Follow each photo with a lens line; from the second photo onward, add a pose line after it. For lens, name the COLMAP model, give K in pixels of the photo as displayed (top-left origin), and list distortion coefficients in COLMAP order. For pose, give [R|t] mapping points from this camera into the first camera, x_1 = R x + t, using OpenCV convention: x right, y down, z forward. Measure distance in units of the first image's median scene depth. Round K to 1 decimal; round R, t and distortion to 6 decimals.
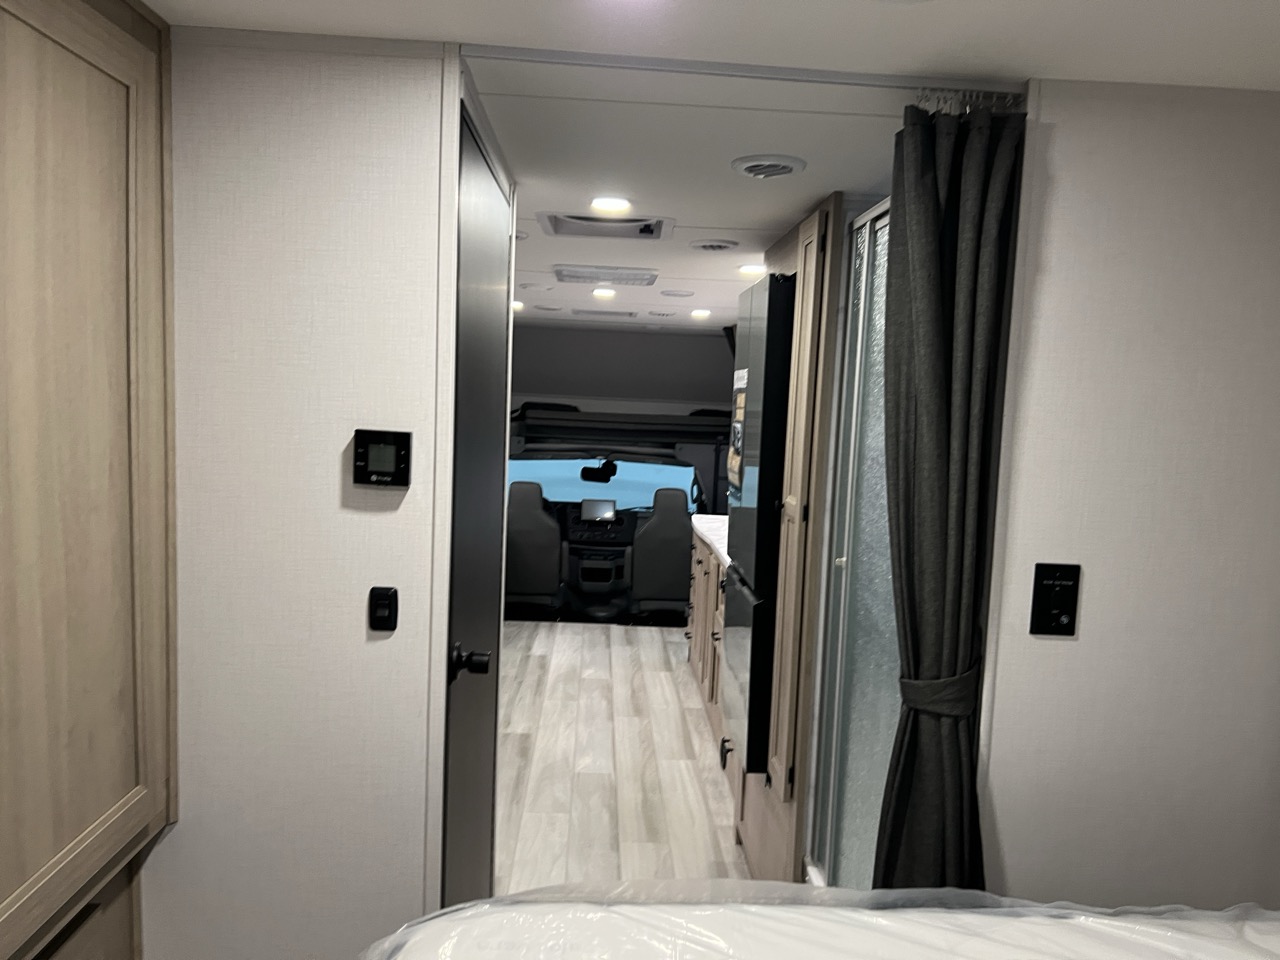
lens RADIAL K [[954.8, 0, 621.7], [0, 954.8, 491.0], [0, 0, 1]] dist [0.055126, -0.068437]
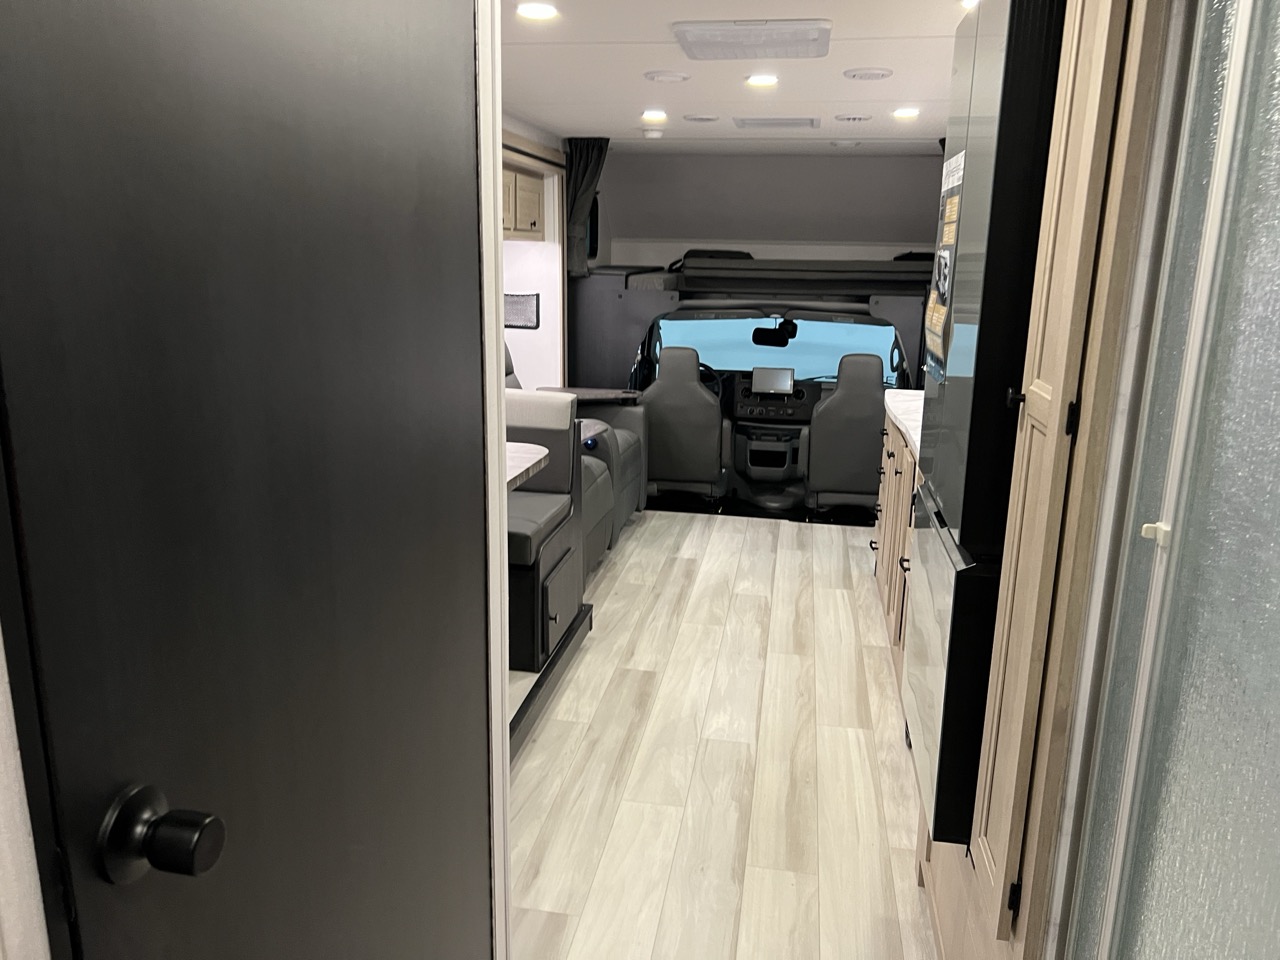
lens RADIAL K [[954.8, 0, 624.5], [0, 954.8, 475.0], [0, 0, 1]] dist [0.055126, -0.068437]
pose [[0.978175, 0.024615, -0.206322, 0.034359], [0.001813, 0.991910, 0.126933, -0.005931], [0.207777, -0.124536, 0.970216, 0.232530]]
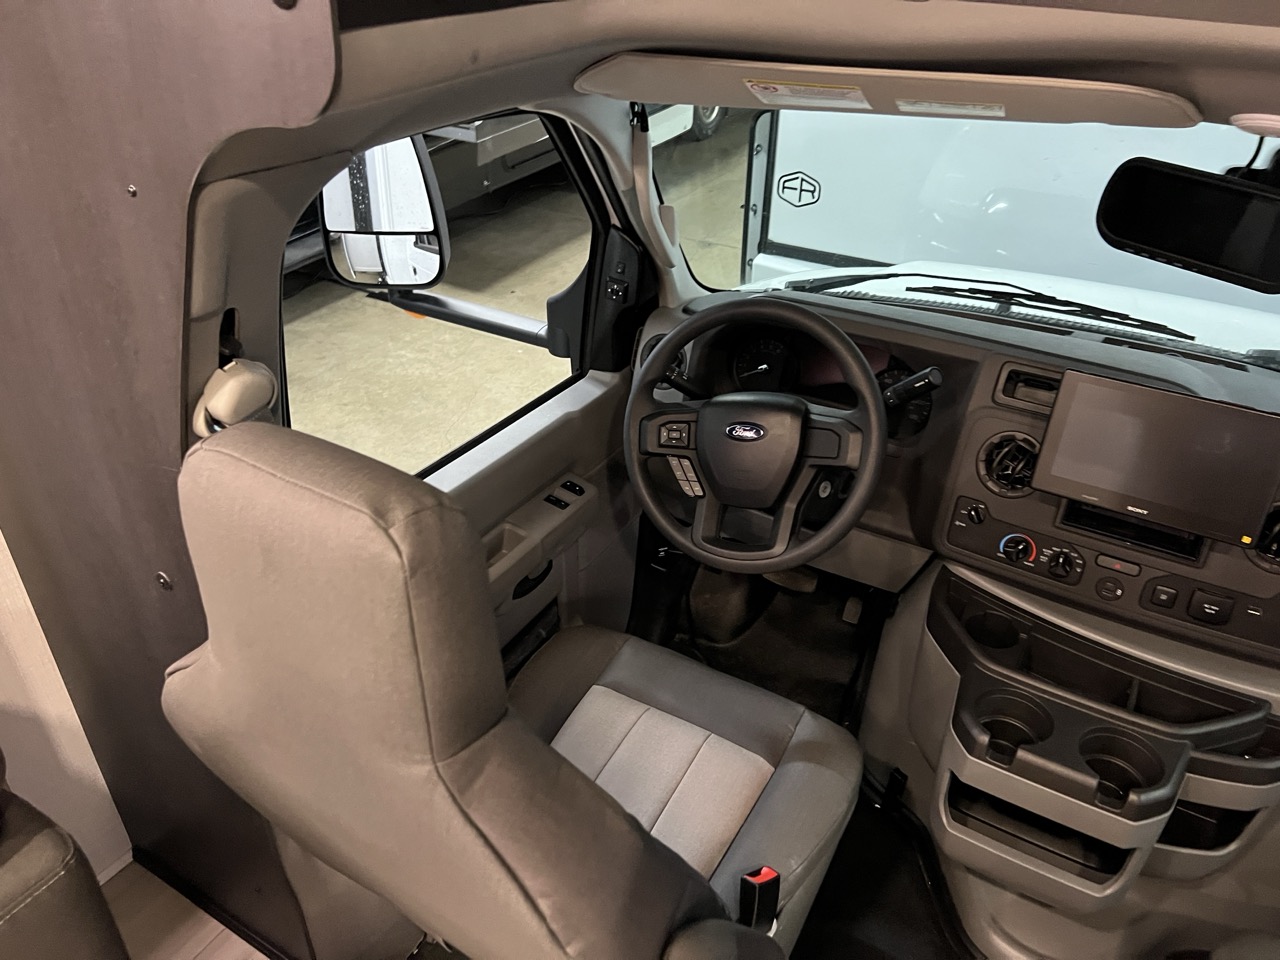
lens RADIAL K [[954.8, 0, 635.0], [0, 954.8, 491.4], [0, 0, 1]] dist [0.055126, -0.068437]
pose [[0.855516, 0.252318, -0.452137, -0.036553], [-0.026930, 0.893730, 0.447796, -0.066801], [0.517076, -0.370920, 0.771395, 1.241625]]
